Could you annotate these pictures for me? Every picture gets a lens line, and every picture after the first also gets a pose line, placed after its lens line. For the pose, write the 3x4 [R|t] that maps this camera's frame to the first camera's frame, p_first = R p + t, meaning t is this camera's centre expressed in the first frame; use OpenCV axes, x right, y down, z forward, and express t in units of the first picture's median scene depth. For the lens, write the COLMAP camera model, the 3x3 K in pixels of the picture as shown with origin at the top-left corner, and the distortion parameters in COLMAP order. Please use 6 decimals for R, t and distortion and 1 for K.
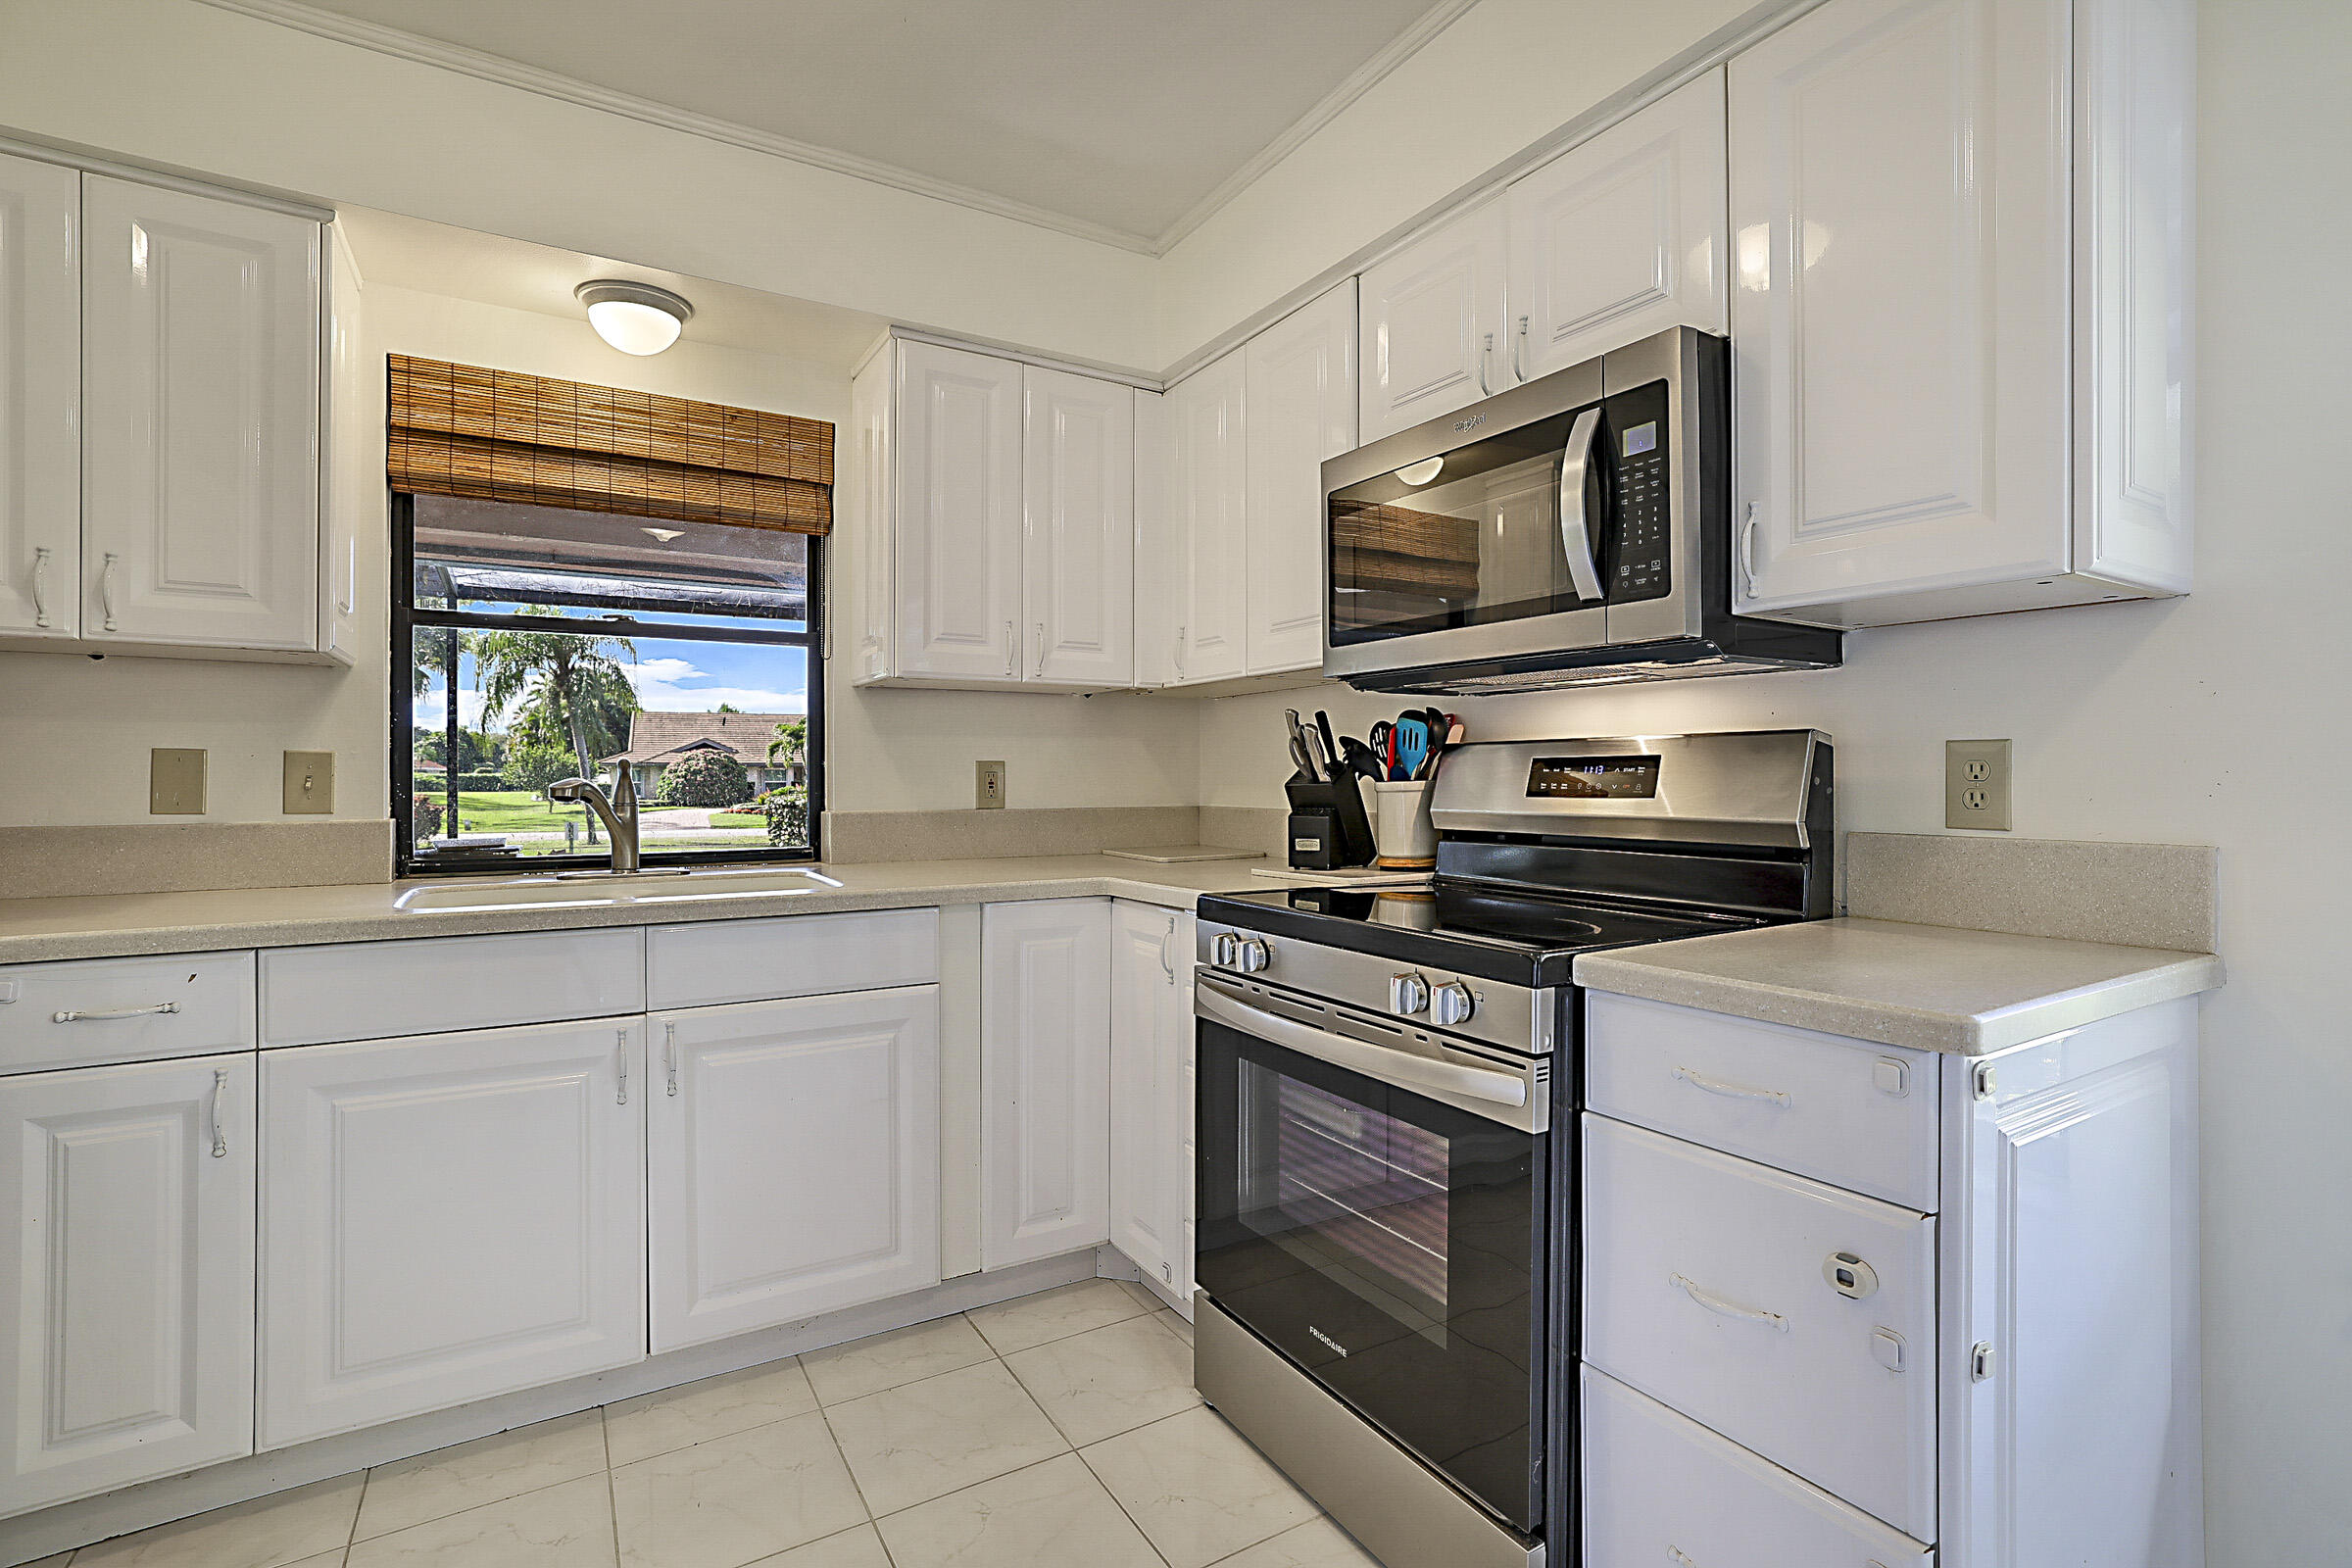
lens RADIAL K [[1074.8, 0, 1176.0], [0, 1074.8, 784.0], [0, 0, 1]] dist [-0.000164, -0.000089]
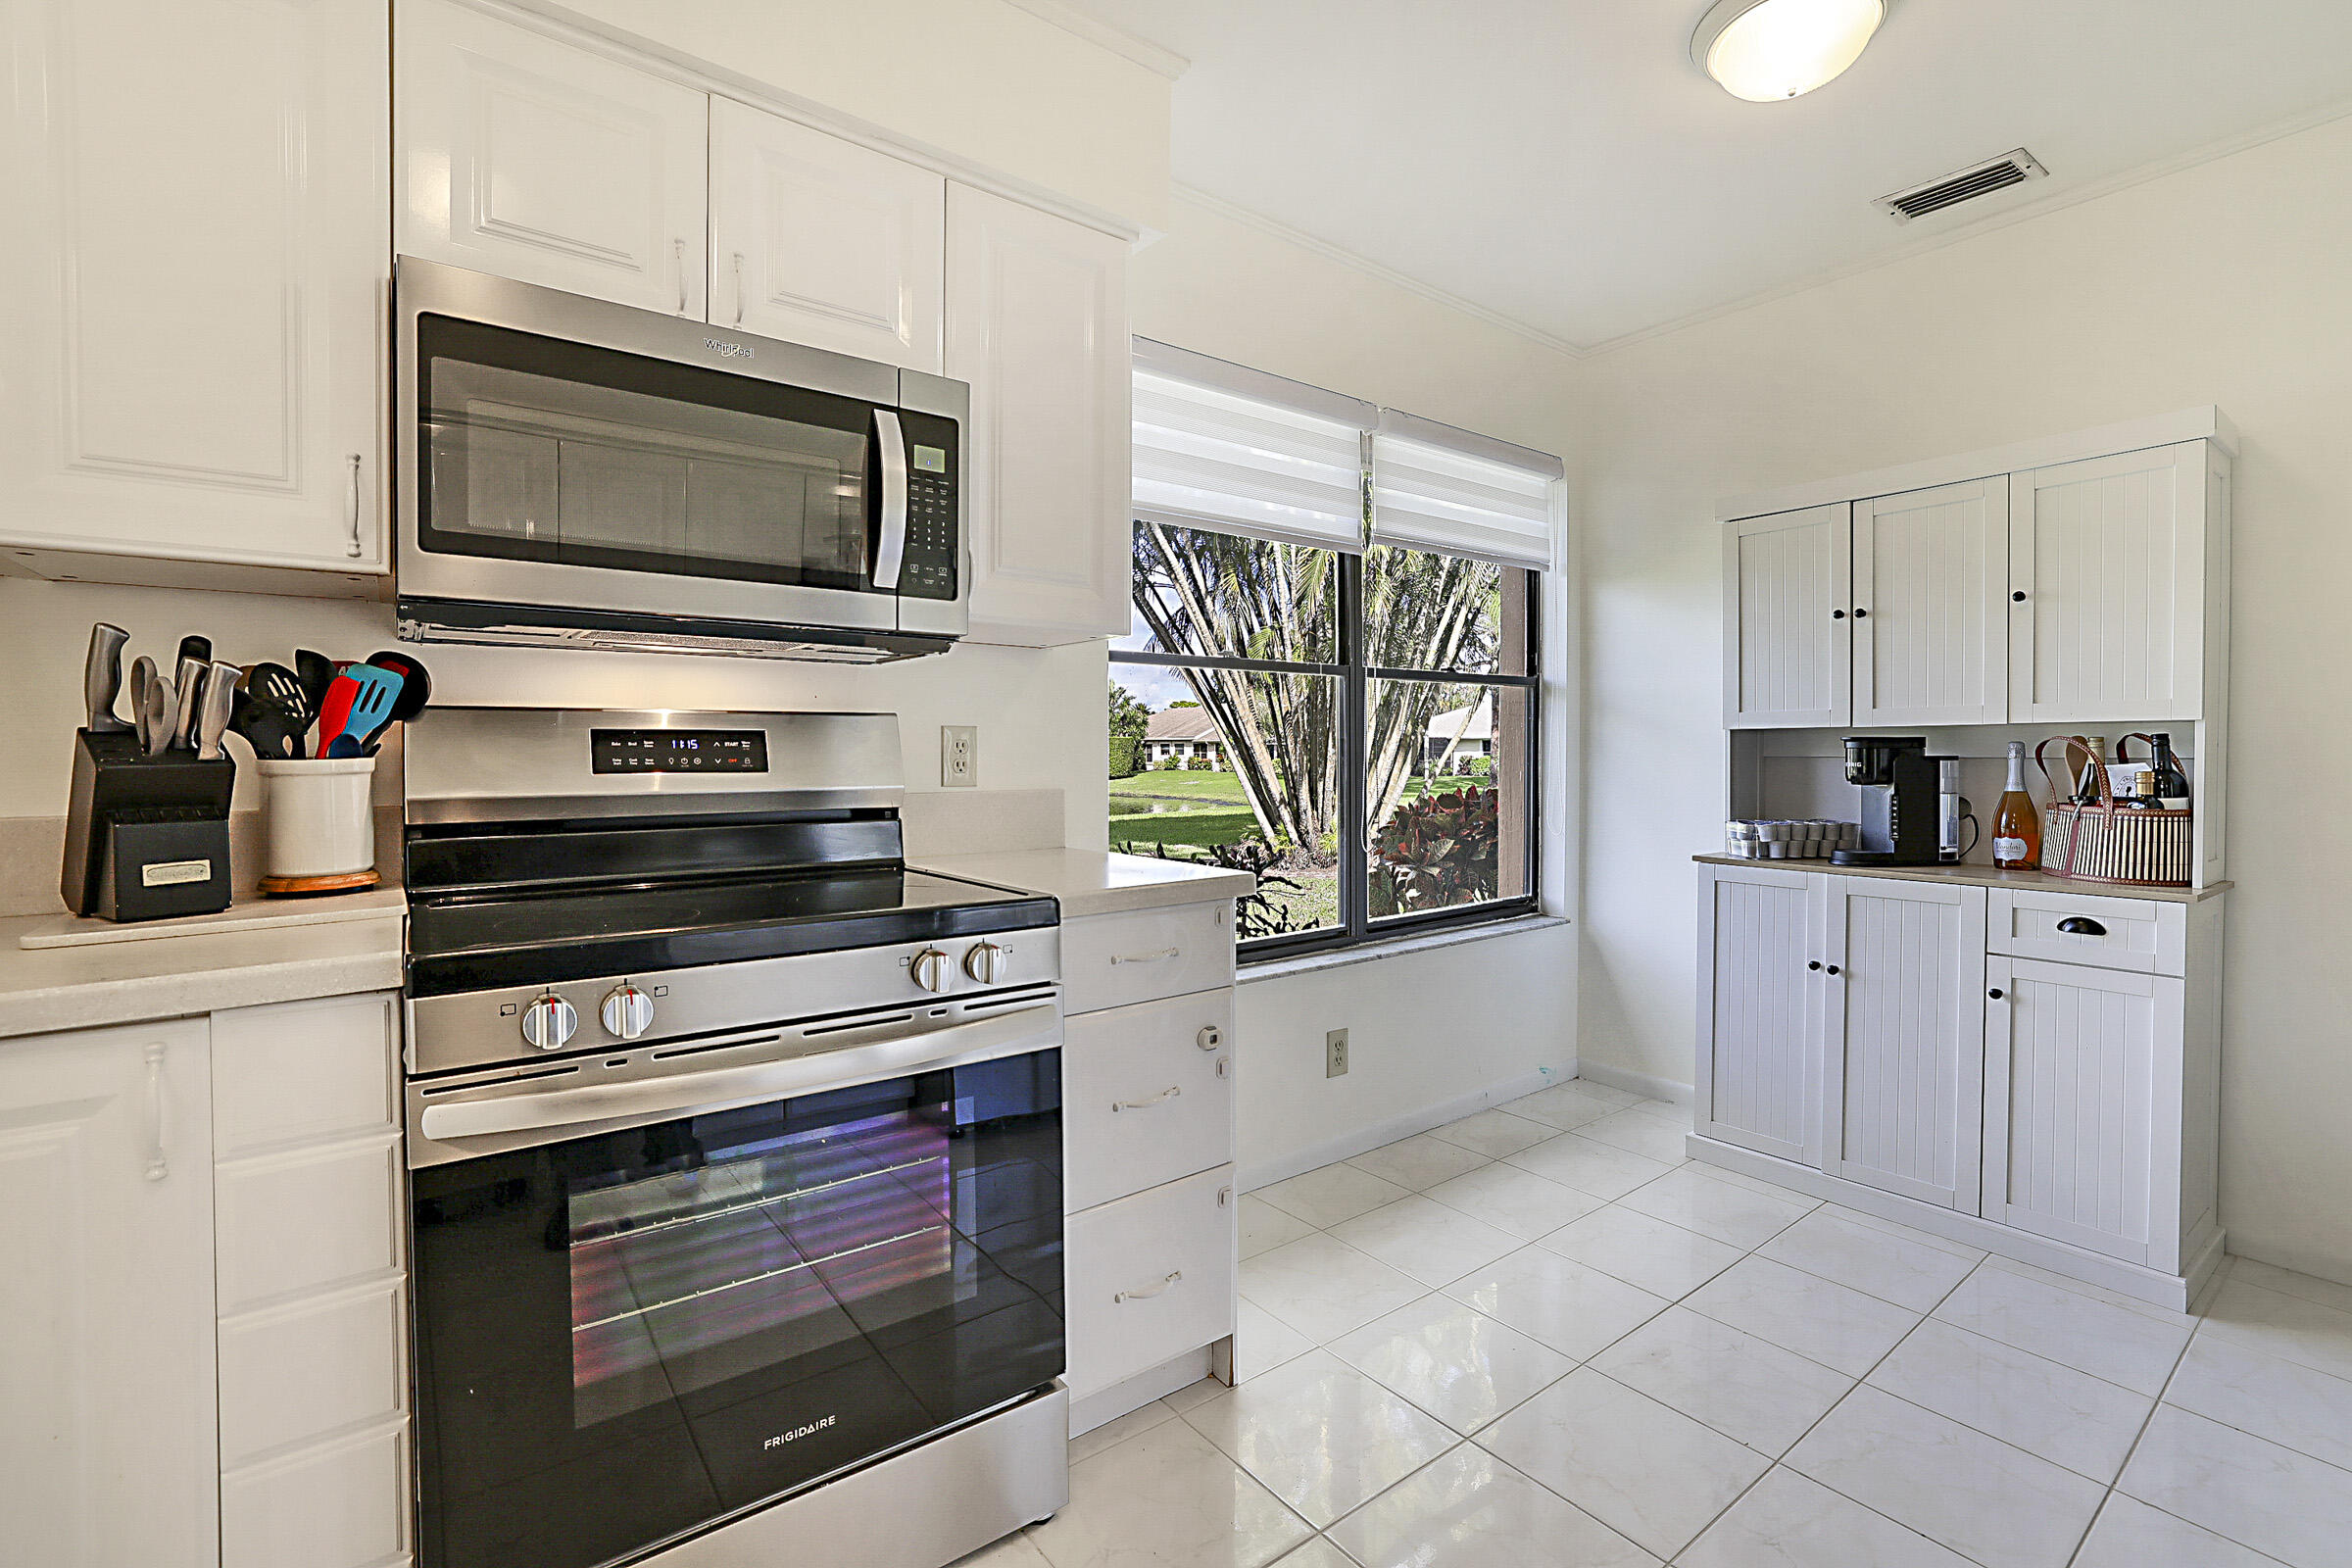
lens RADIAL K [[1068.2, 0, 1176.0], [0, 1068.2, 784.0], [0, 0, 1]] dist [0.000429, 0.000262]
pose [[-0.114943, -0.027768, 0.992984, -0.616581], [0.006531, 0.999567, 0.028708, -0.001361], [-0.993351, 0.009785, -0.114712, 0.713776]]
